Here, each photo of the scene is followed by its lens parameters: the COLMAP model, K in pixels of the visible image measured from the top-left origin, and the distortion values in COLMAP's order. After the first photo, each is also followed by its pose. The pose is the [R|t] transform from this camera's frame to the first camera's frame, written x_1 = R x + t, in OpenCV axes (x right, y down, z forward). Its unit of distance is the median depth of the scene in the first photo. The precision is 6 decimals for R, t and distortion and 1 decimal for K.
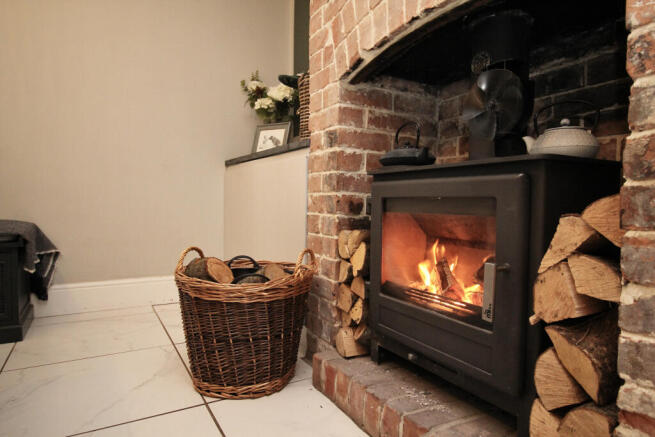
lens RADIAL K [[420.3, 0, 327.7], [0, 420.3, 218.7], [0, 0, 1]] dist [-0.002576, -0.000219]
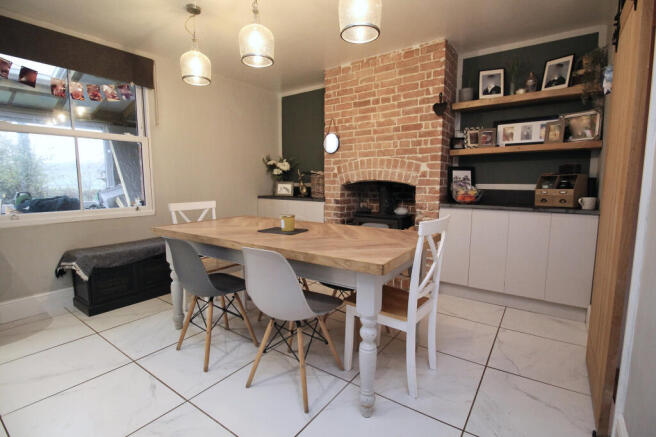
lens RADIAL K [[308.5, 0, 328.1], [0, 308.5, 217.0], [0, 0, 1]] dist [-0.001956, -0.001068]
pose [[0.905970, -0.052659, 0.420054, -1.058661], [0.019771, 0.996414, 0.082271, -0.267488], [-0.422880, -0.066230, 0.903762, -1.140875]]
